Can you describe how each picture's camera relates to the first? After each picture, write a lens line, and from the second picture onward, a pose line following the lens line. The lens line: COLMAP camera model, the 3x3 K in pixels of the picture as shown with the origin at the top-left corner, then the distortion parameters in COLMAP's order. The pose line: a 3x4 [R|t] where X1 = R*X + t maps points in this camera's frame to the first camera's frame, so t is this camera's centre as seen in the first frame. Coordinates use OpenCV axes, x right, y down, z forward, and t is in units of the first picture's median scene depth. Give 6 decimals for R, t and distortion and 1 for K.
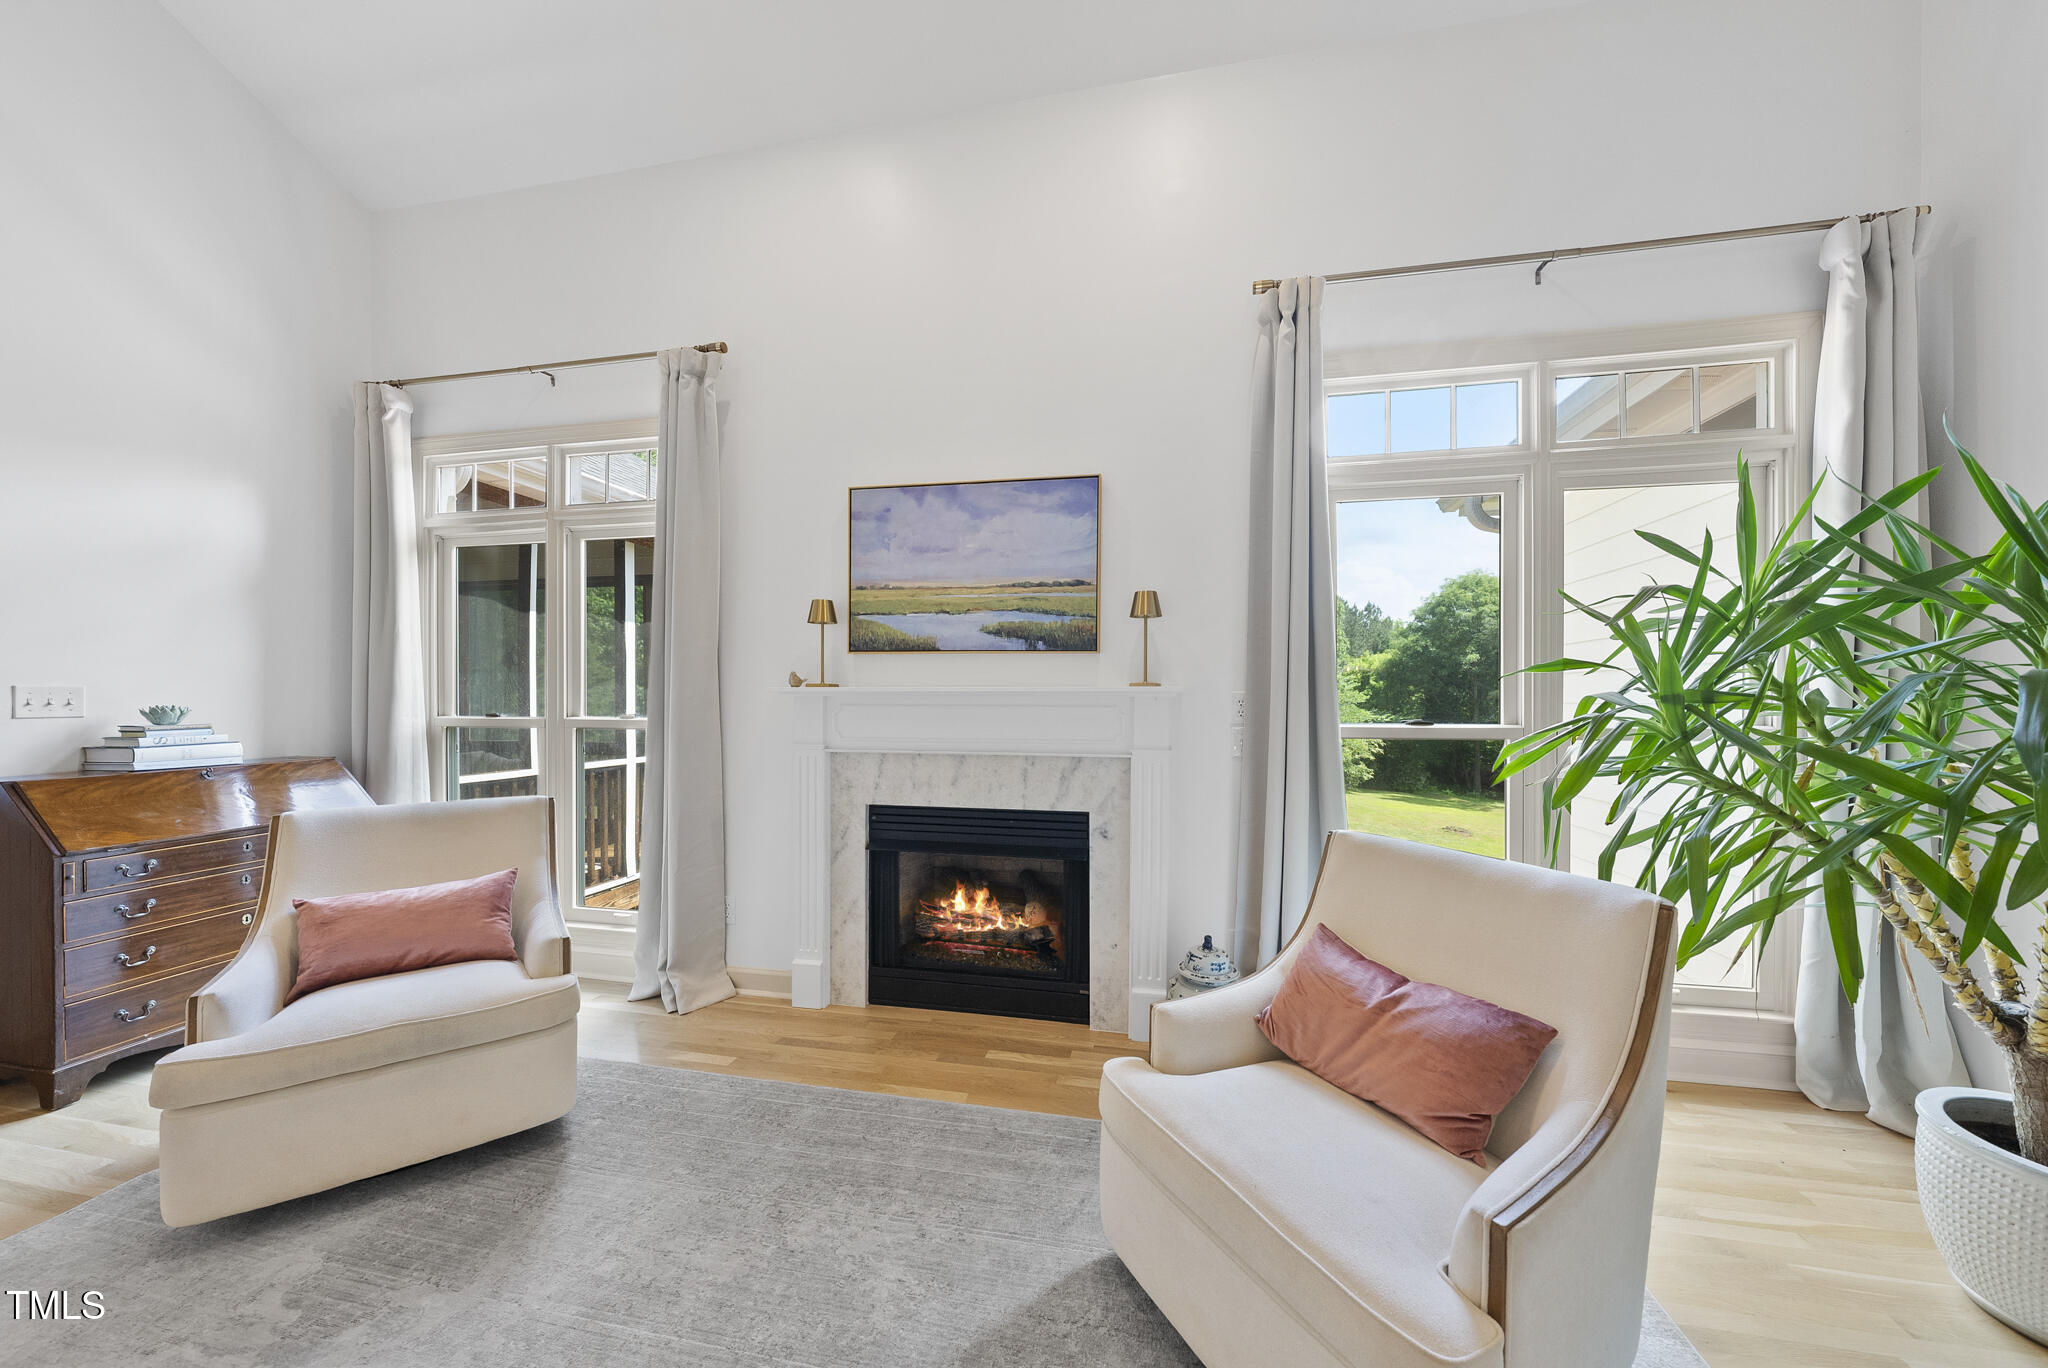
lens RADIAL K [[720.8, 0, 1014.6], [0, 720.8, 688.1], [0, 0, 1]] dist [0.002603, -0.000736]
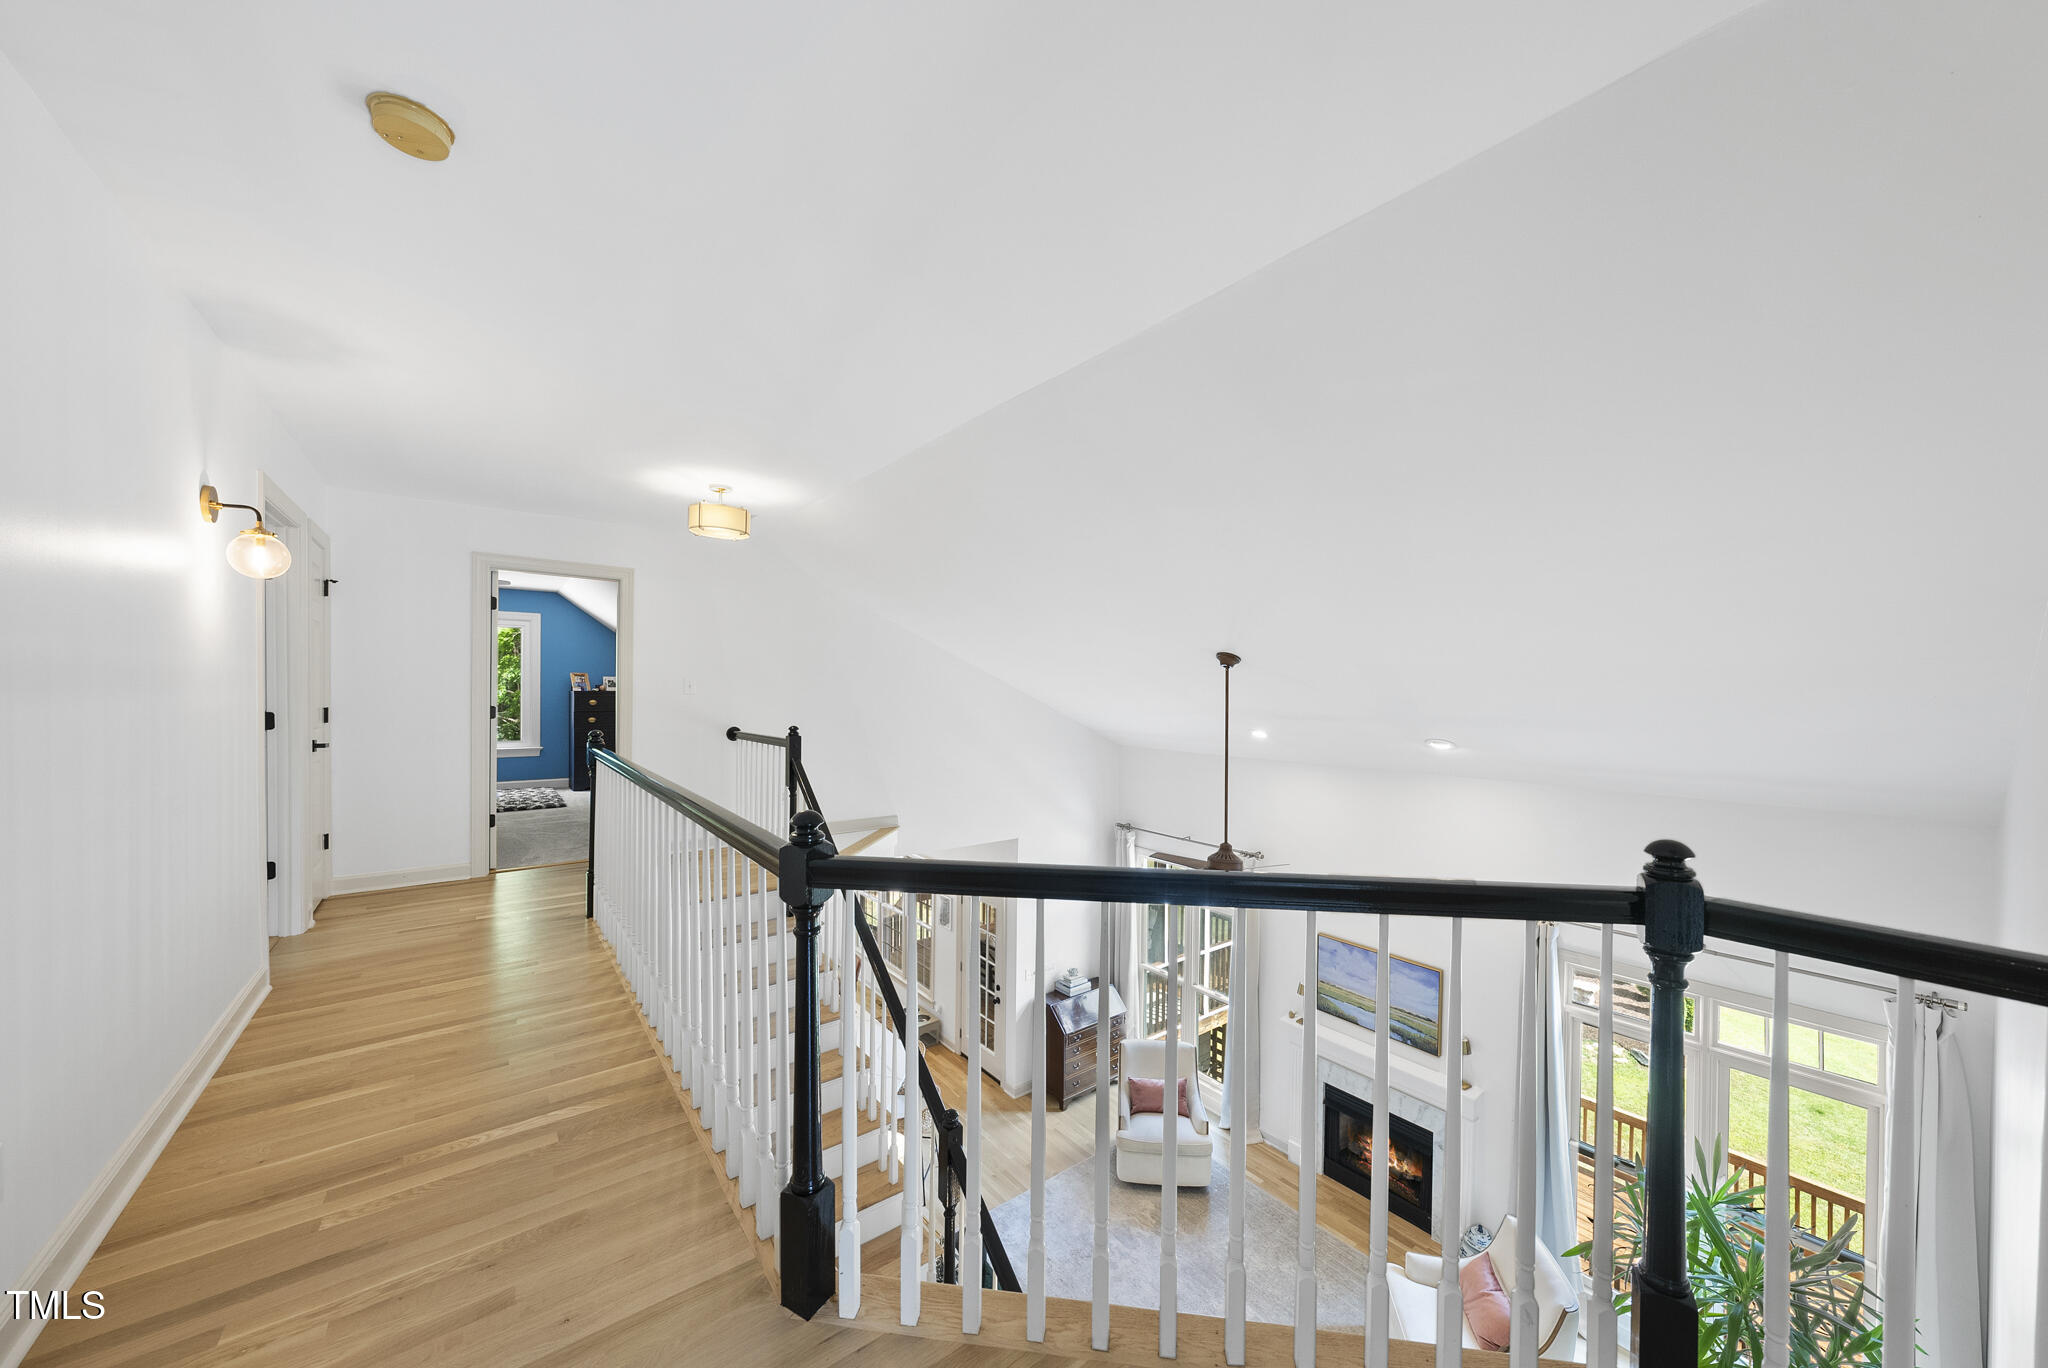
lens RADIAL K [[720.8, 0, 1033.2], [0, 720.8, 693.9], [0, 0, 1]] dist [0.002603, -0.000736]
pose [[0.775203, 0.016034, -0.631508, 0.479882], [-0.005558, 0.999812, 0.018563, -1.066923], [0.631688, -0.010880, 0.775147, -1.249803]]
